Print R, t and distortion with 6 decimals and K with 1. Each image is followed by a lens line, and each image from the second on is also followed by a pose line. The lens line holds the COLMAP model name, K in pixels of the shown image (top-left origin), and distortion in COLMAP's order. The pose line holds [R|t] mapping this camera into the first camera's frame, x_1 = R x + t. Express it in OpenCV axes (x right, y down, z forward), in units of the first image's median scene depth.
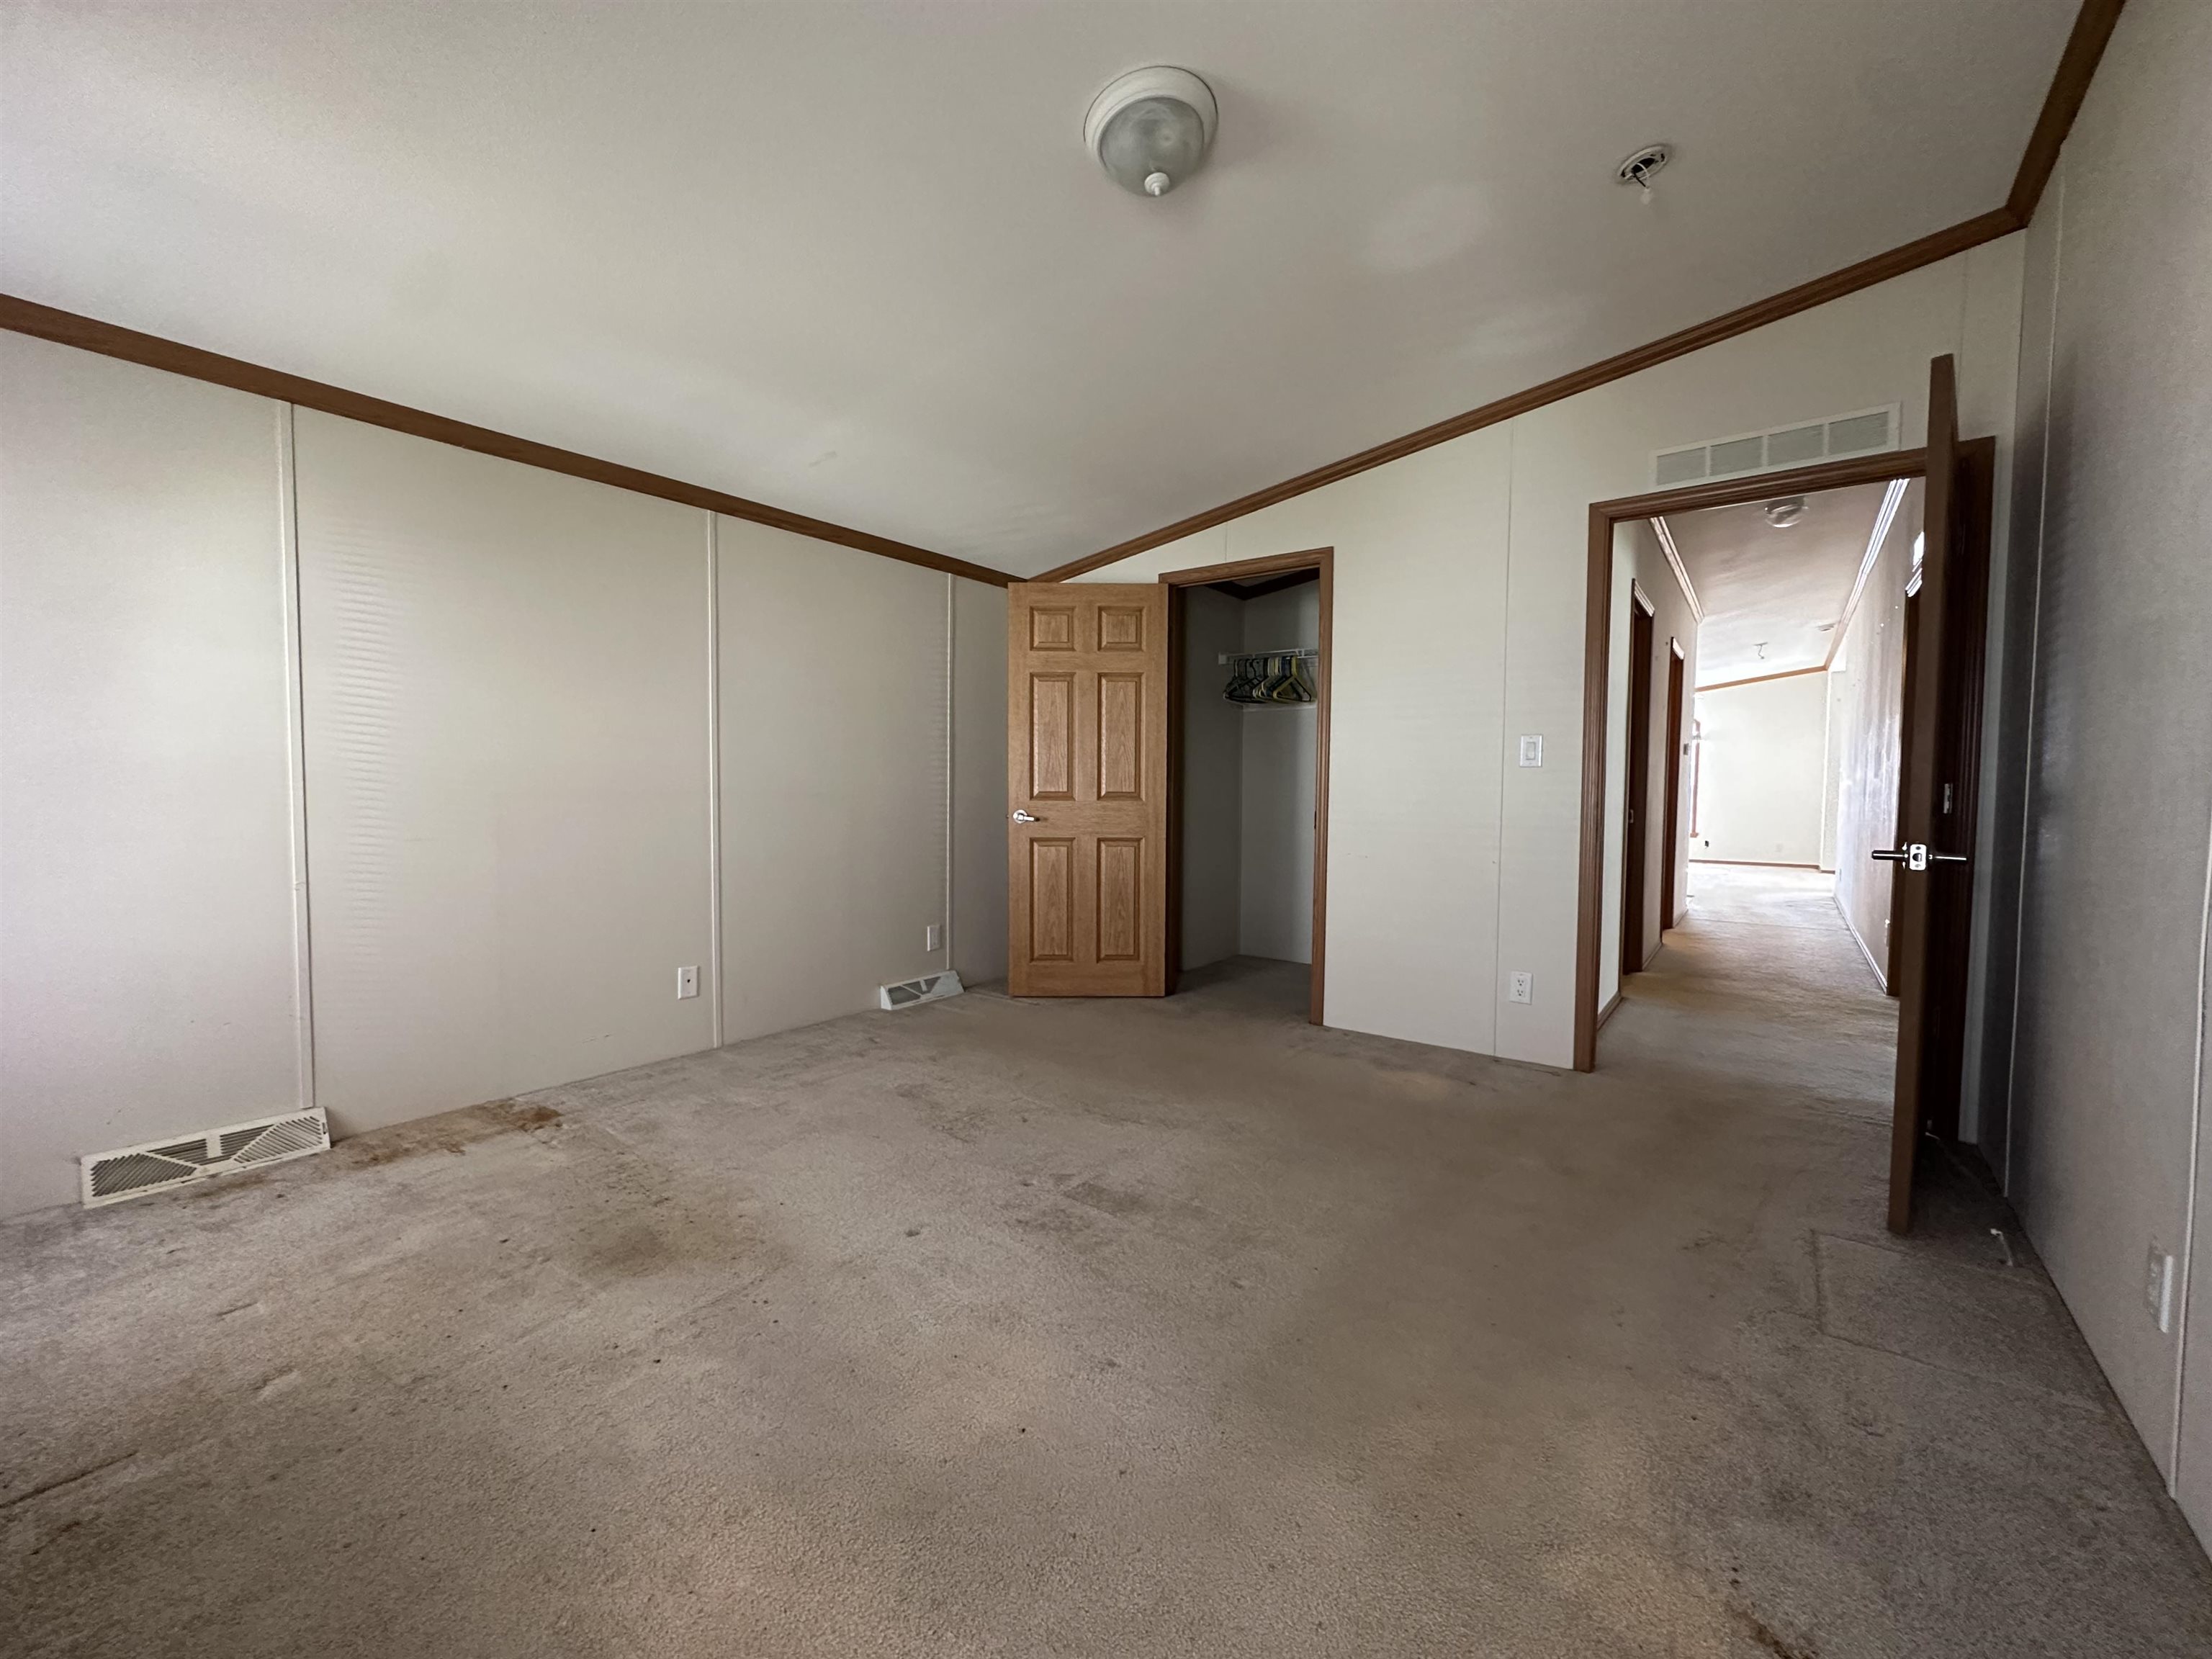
lens RADIAL K [[882.3, 0, 1103.2], [0, 882.3, 828.4], [0, 0, 1]] dist [-0.002244, -0.000520]
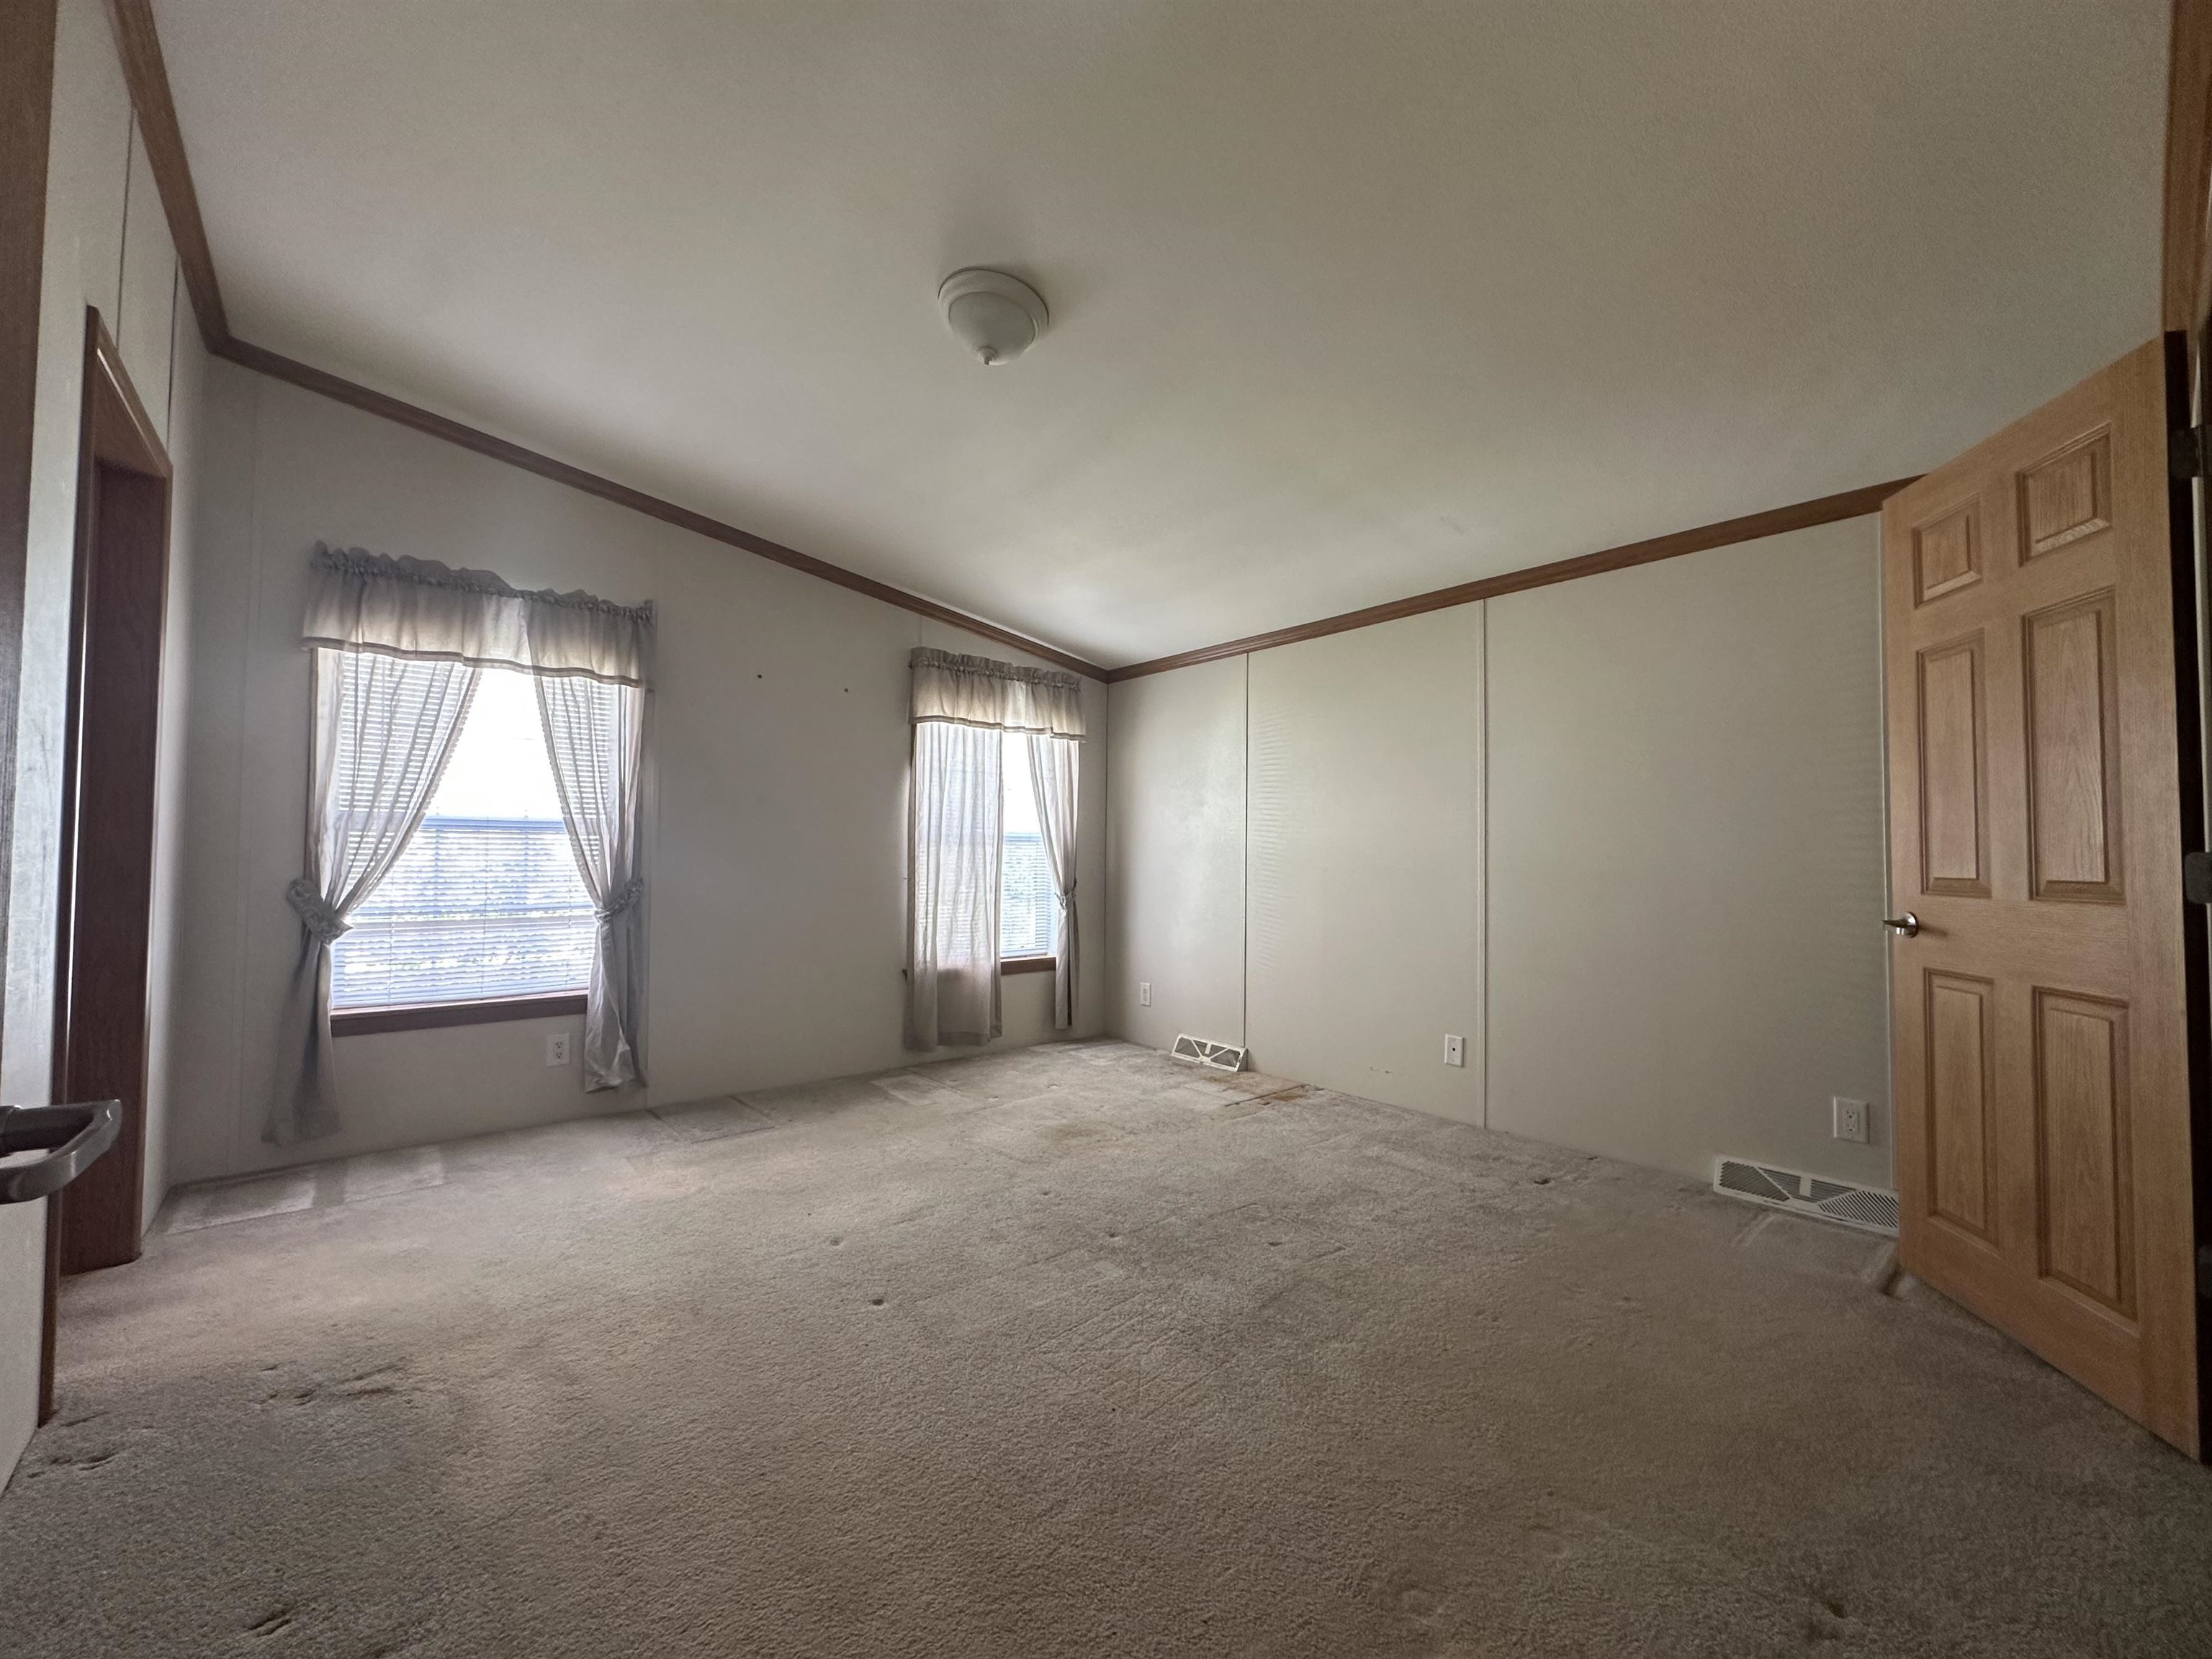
lens RADIAL K [[882.3, 0, 1103.2], [0, 882.3, 828.4], [0, 0, 1]] dist [-0.002244, -0.000520]
pose [[-0.222390, -0.037777, -0.974226, 0.525852], [-0.047749, 0.998472, -0.027817, -0.033229], [0.973788, 0.040332, -0.223854, 0.646829]]
